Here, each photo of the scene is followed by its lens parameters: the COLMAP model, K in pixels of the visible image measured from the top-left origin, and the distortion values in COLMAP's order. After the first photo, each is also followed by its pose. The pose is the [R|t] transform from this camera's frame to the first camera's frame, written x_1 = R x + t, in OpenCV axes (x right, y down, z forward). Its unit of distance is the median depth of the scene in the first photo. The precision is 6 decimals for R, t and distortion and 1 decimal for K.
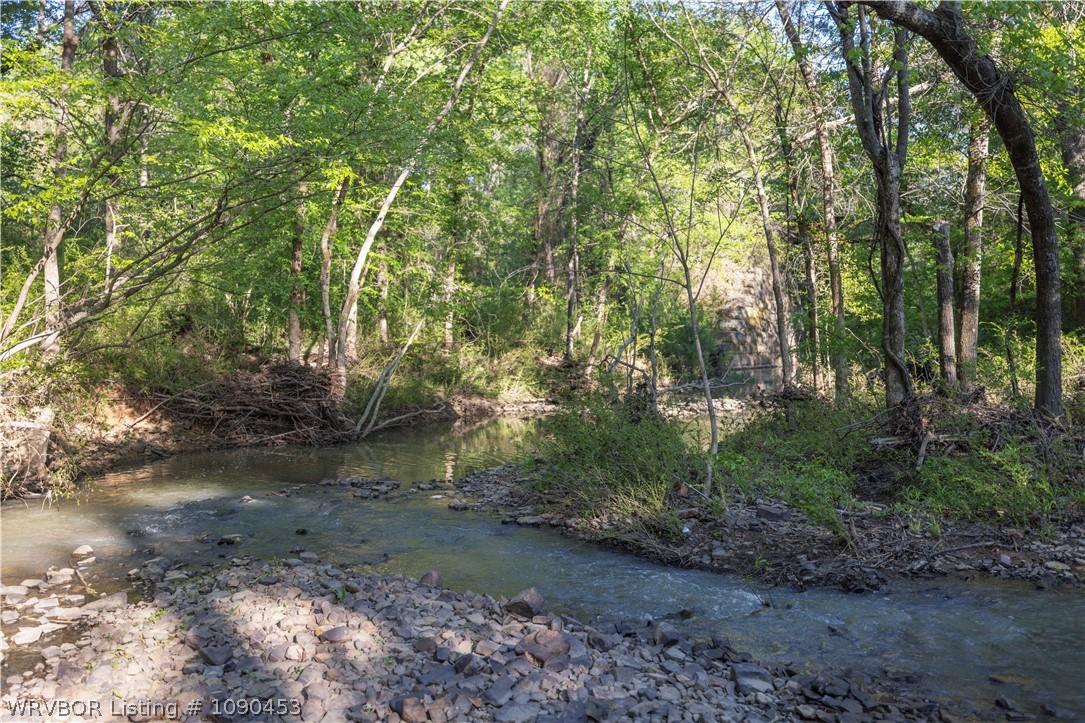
lens RADIAL K [[1031.3, 0, 544.7], [0, 1031.3, 356.7], [0, 0, 1]] dist [0.003049, 0.000000]
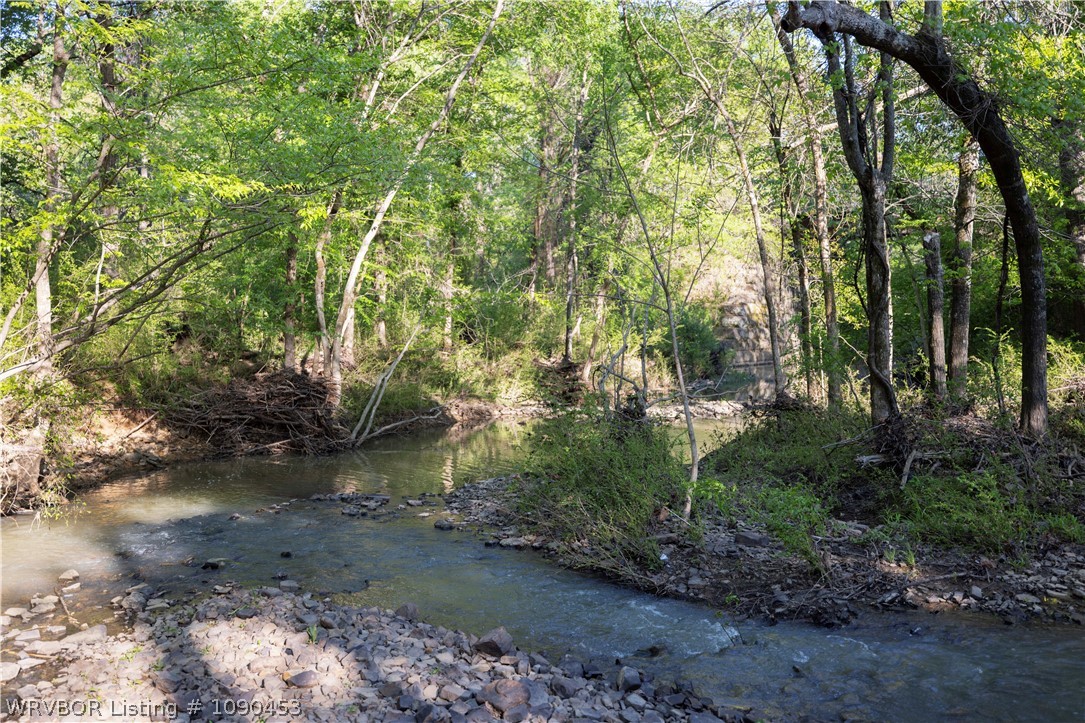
lens RADIAL K [[1031.3, 0, 544.9], [0, 1031.3, 355.1], [0, 0, 1]] dist [0.003049, 0.000000]
pose [[0.999982, -0.000923, -0.005940, 0.017608], [0.000963, 0.999977, 0.006738, -0.023809], [0.005933, -0.006744, 0.999960, -0.005220]]
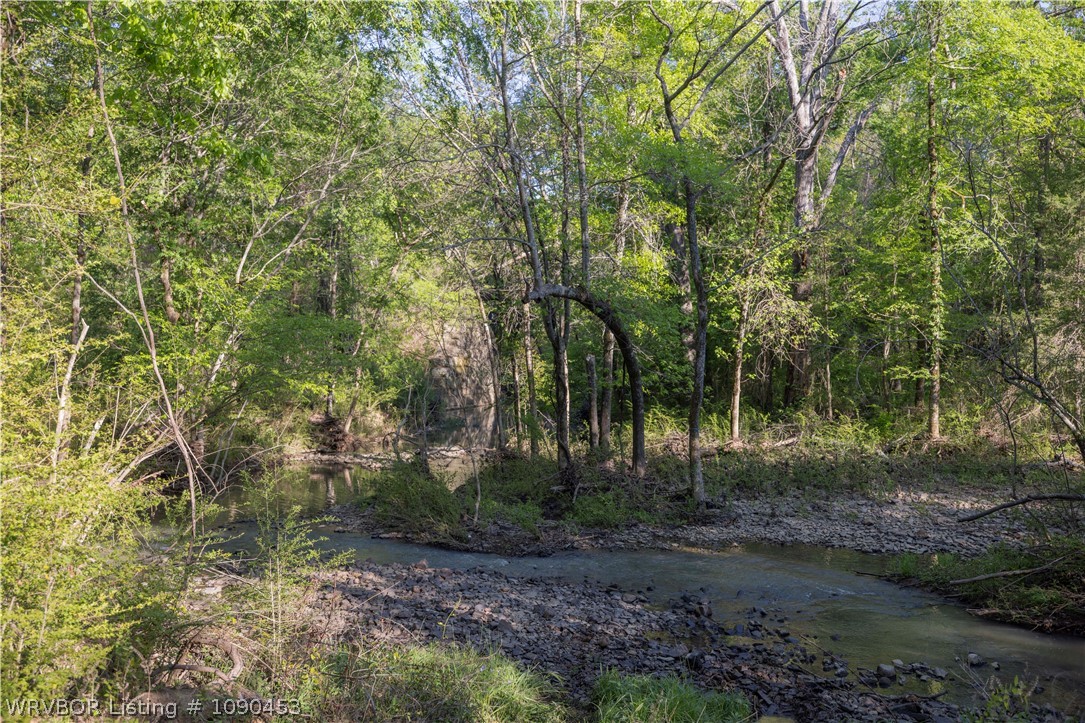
lens RADIAL K [[1031.3, 0, 549.9], [0, 1031.3, 358.2], [0, 0, 1]] dist [0.003049, 0.000000]
pose [[0.955201, 0.007851, 0.295854, -0.231725], [-0.001976, 0.999795, -0.020152, -0.110161], [-0.295951, 0.018665, 0.955021, -0.761173]]
